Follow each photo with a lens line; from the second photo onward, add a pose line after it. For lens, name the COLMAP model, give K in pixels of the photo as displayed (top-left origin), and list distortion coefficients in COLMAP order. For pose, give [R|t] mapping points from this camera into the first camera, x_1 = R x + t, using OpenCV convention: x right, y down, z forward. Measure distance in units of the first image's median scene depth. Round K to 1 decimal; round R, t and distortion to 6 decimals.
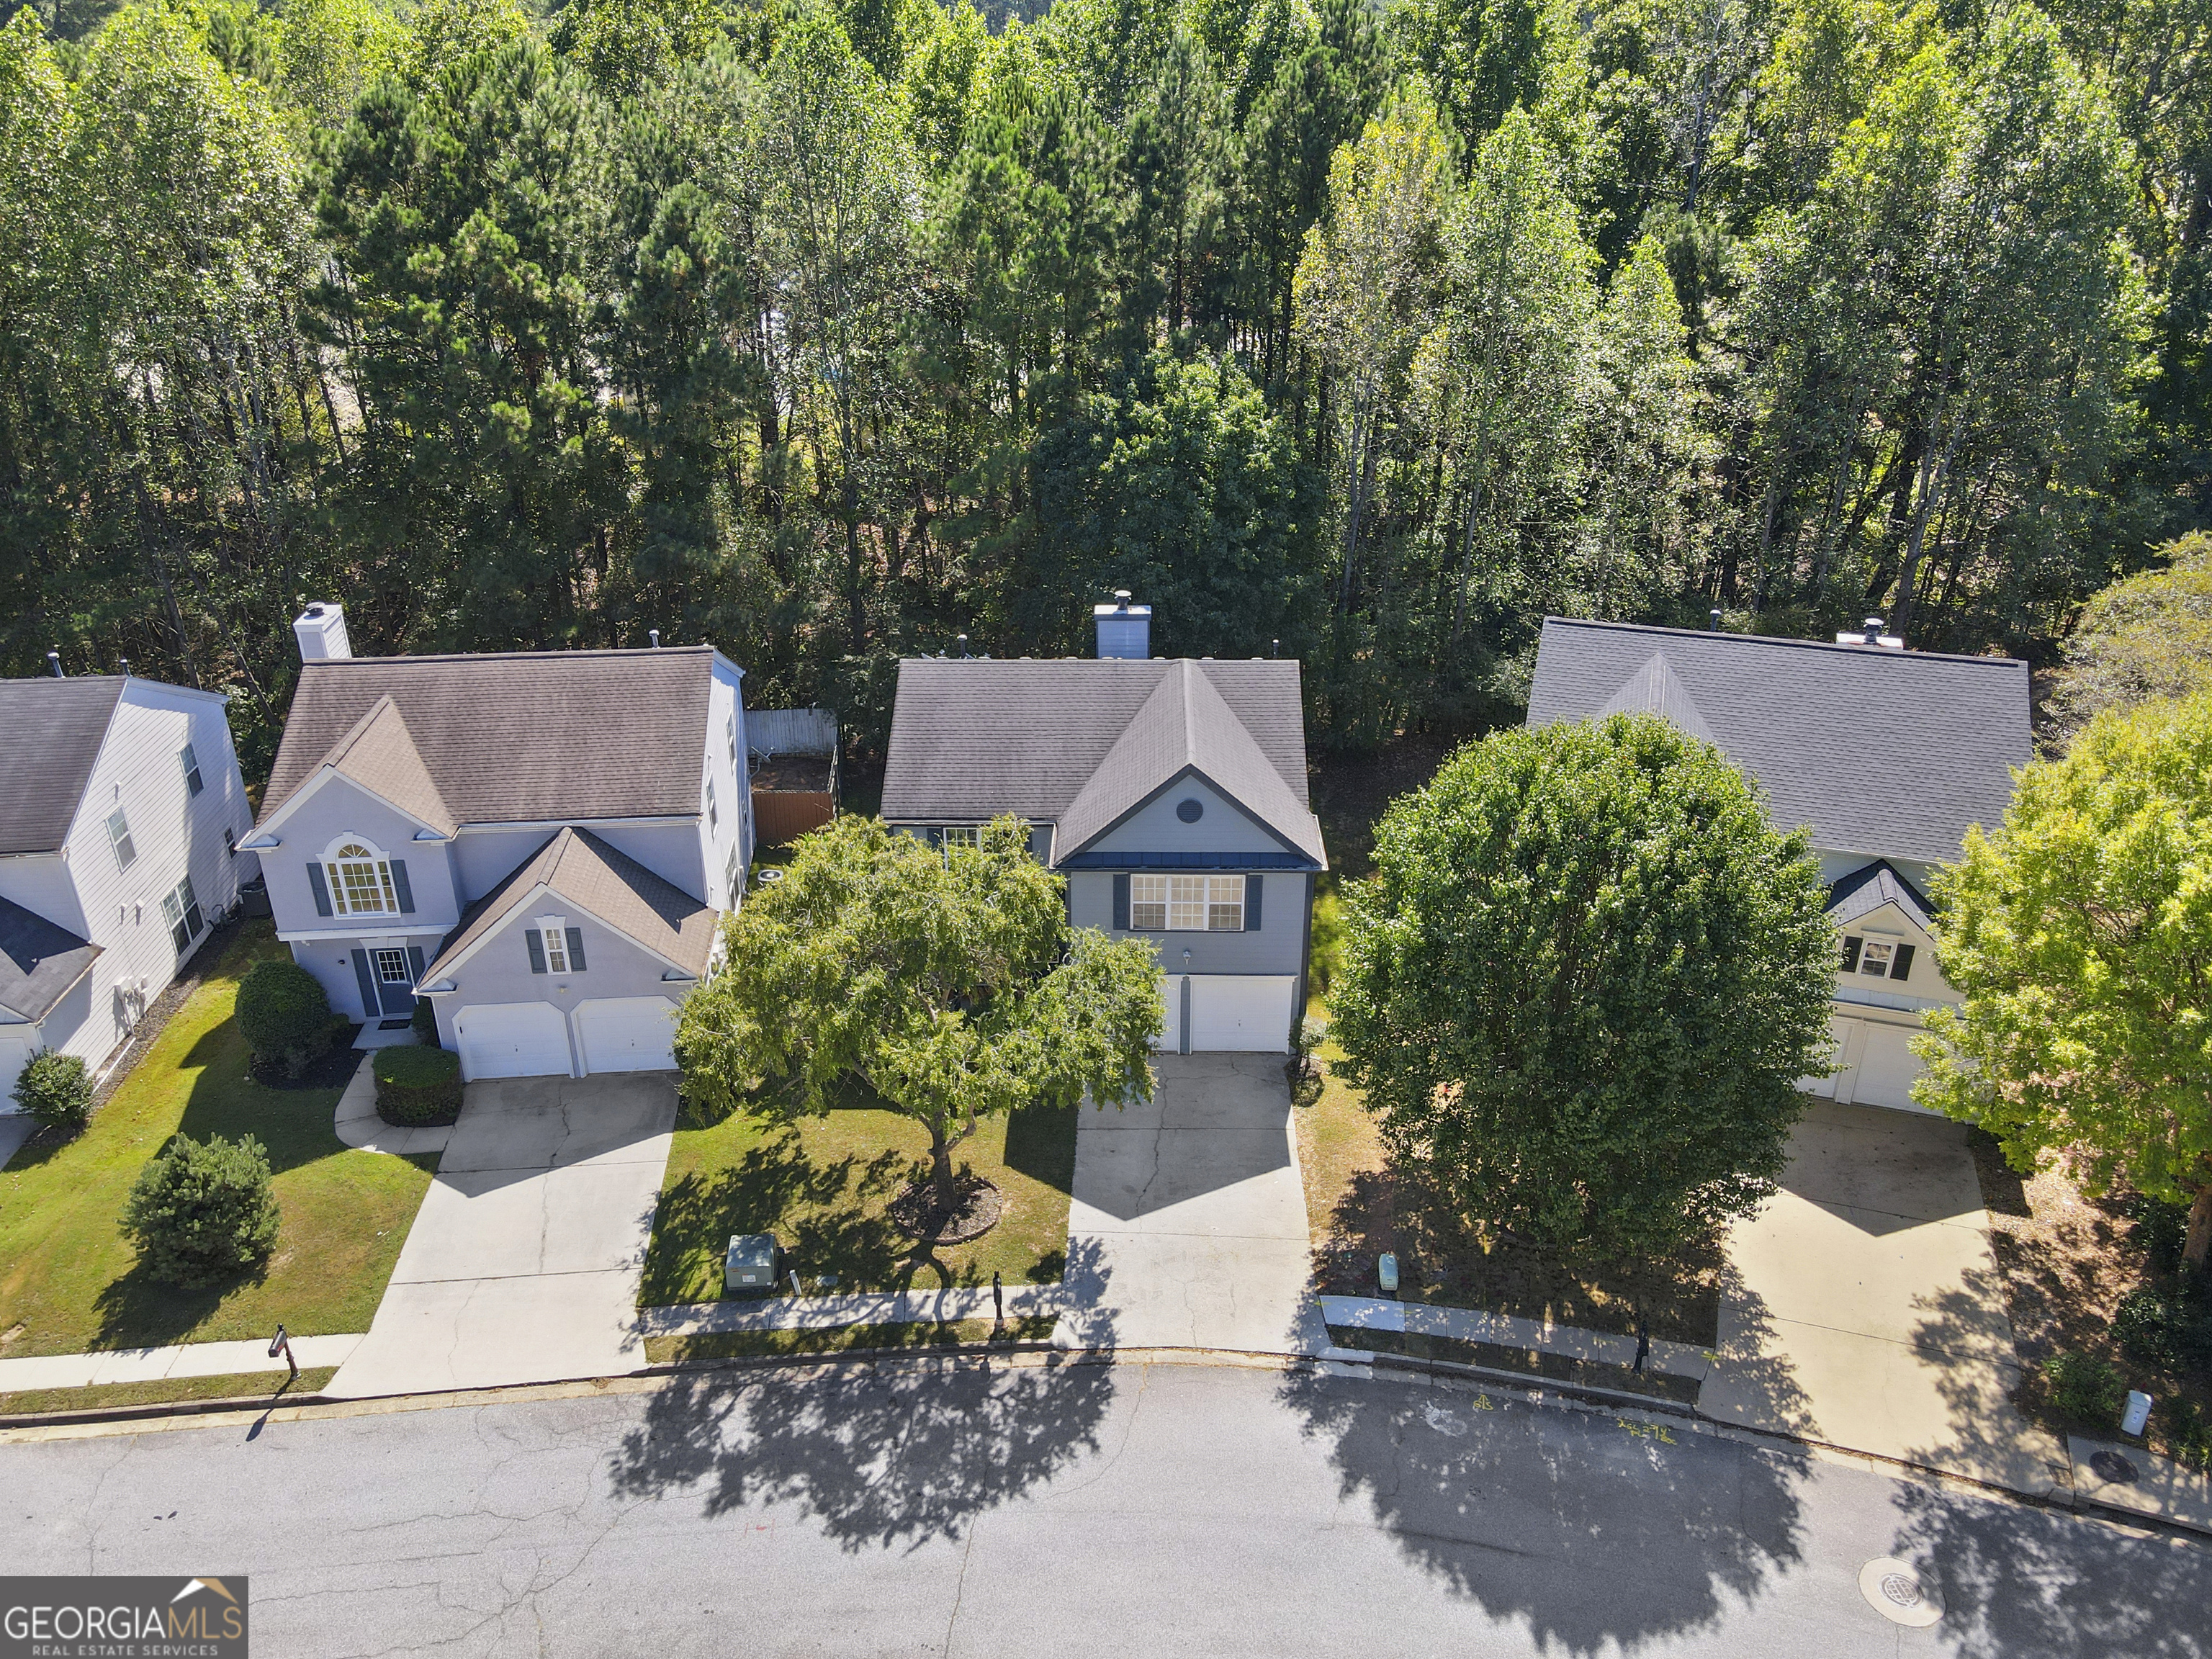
lens RADIAL K [[1615.5, 0, 1096.7], [0, 1615.5, 818.7], [0, 0, 1]] dist [0.023118, -0.003849]
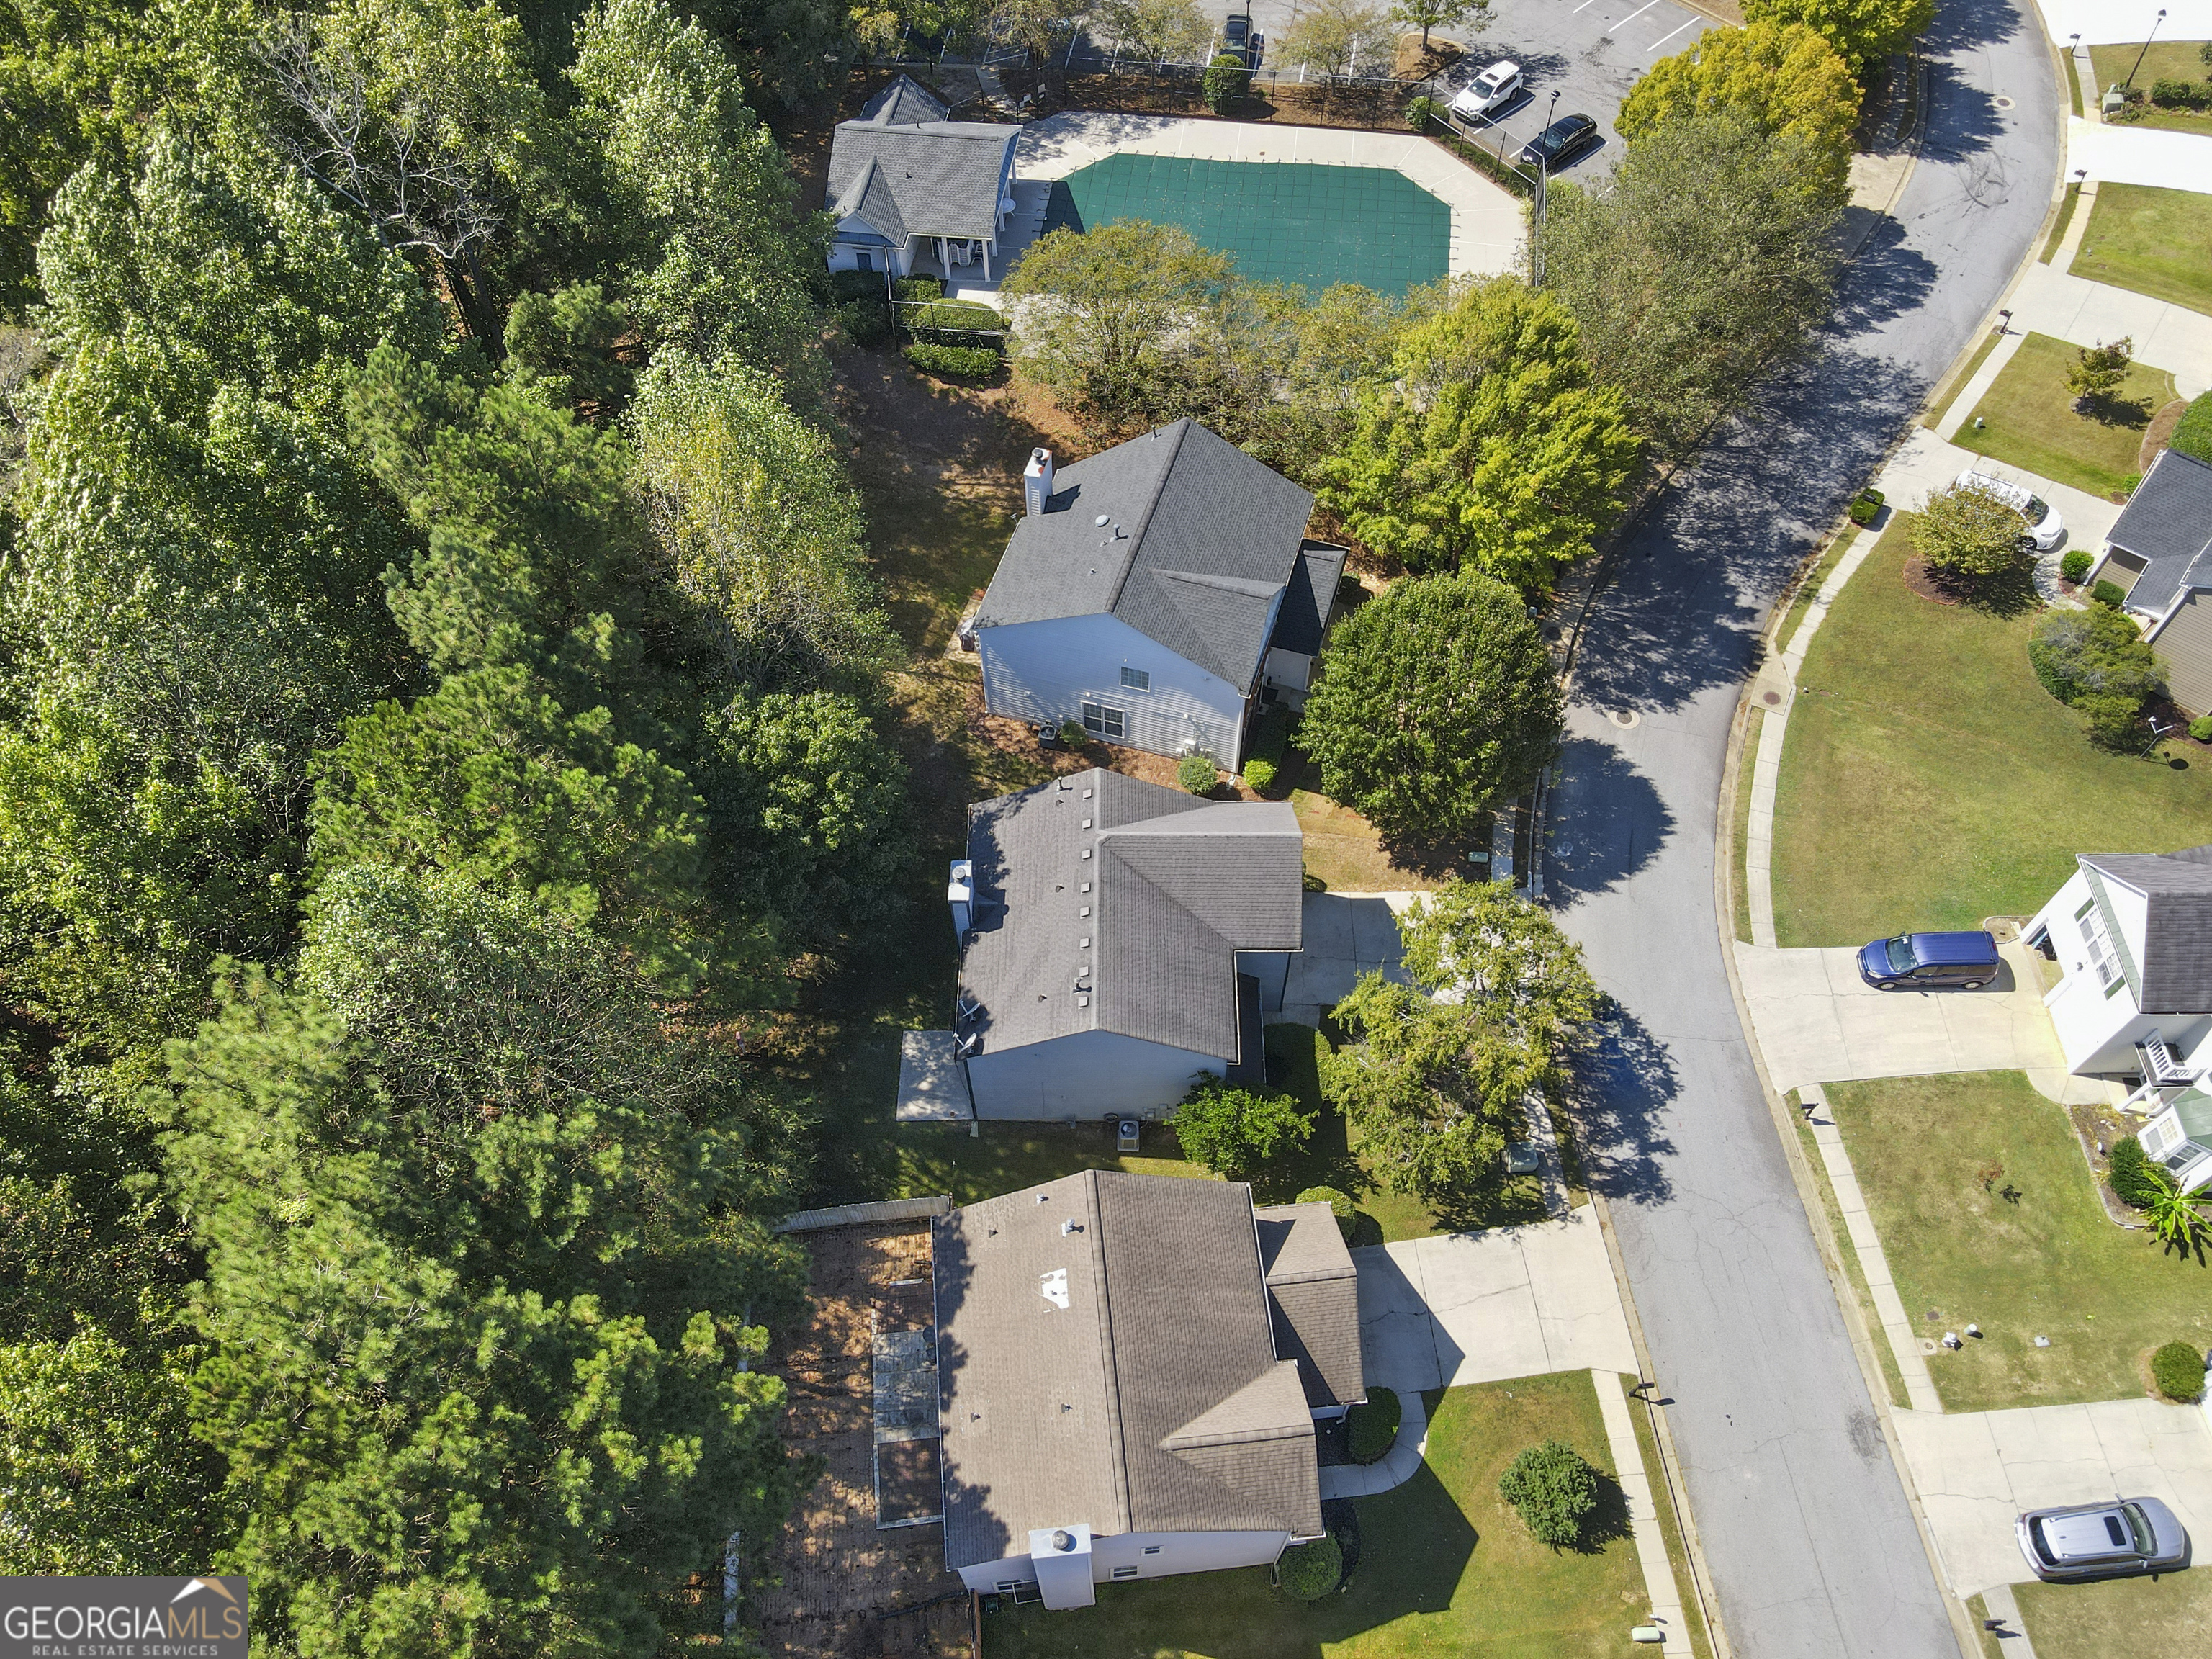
lens RADIAL K [[1615.5, 0, 1123.6], [0, 1615.5, 829.1], [0, 0, 1]] dist [0.023118, -0.003849]
pose [[-0.015561, -0.833618, 0.552122, -0.895679], [0.441729, 0.489650, 0.751744, -1.448496], [-0.897014, 0.255586, 0.360614, 0.664995]]
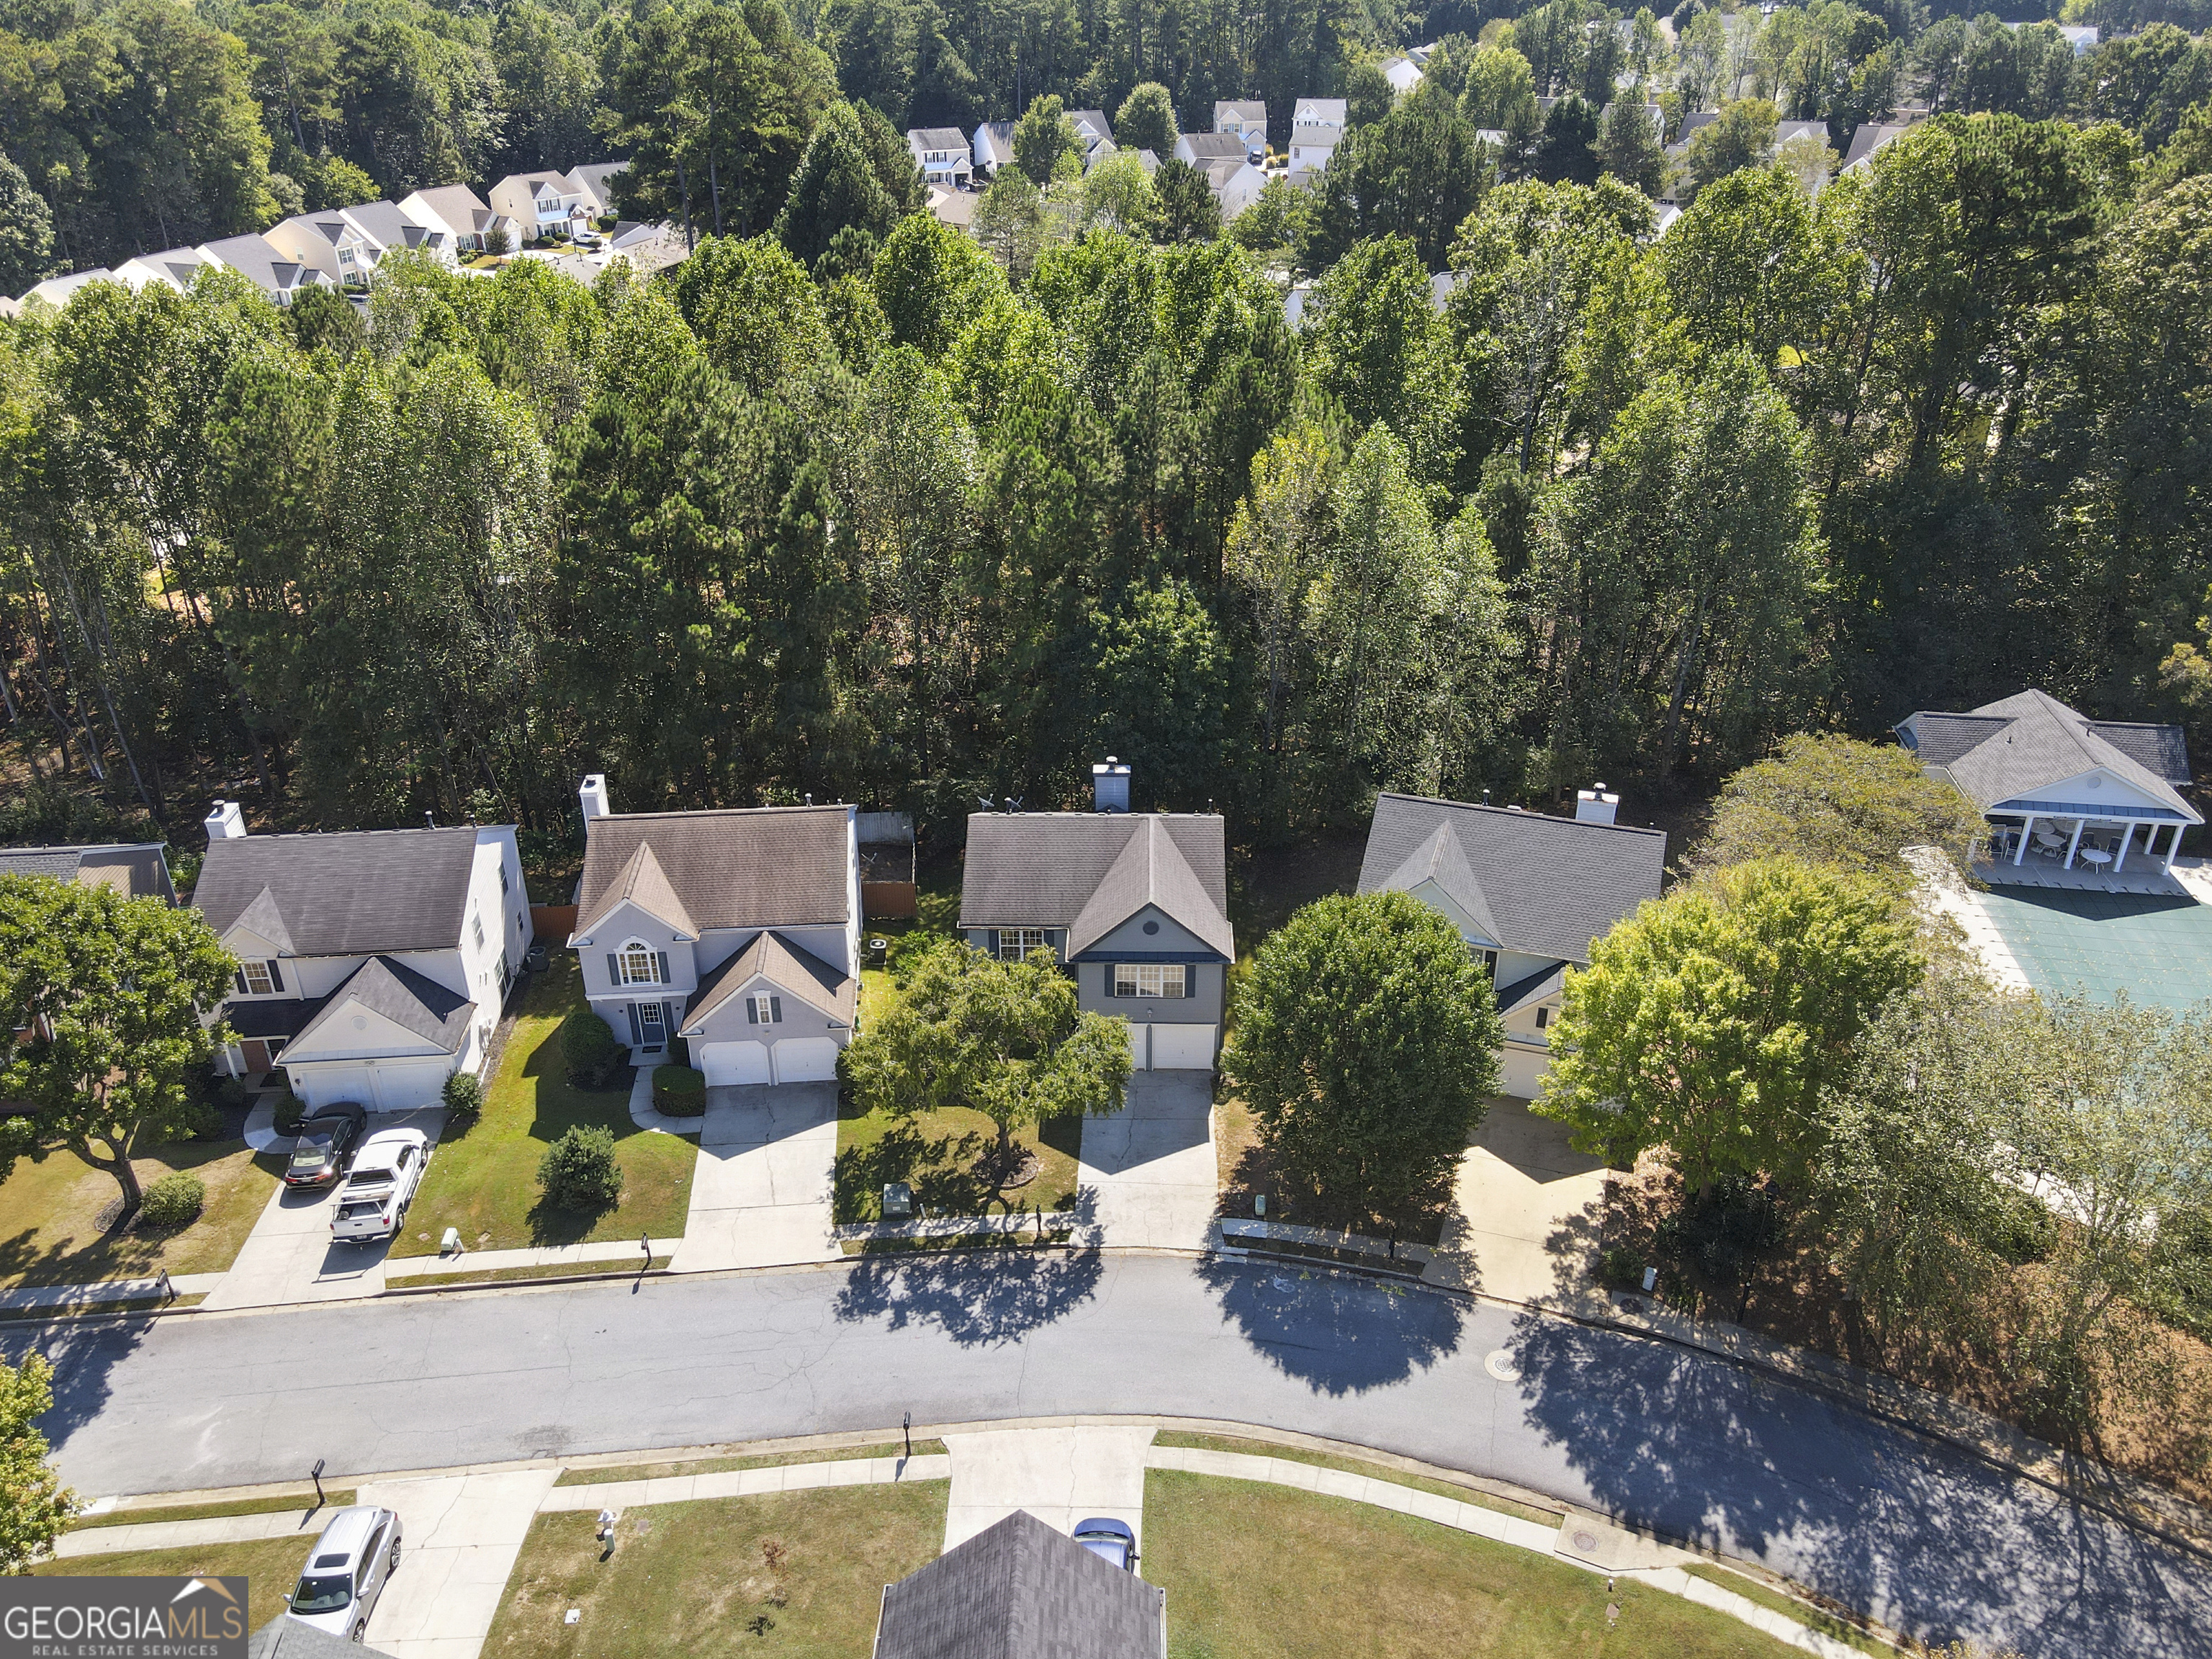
lens RADIAL K [[1615.5, 0, 1101.7], [0, 1615.5, 829.4], [0, 0, 1]] dist [0.023118, -0.003849]
pose [[0.999980, 0.002137, 0.005974, -0.002941], [-0.002414, 0.998905, 0.046730, -0.209467], [-0.005868, -0.046744, 0.998890, -0.737241]]
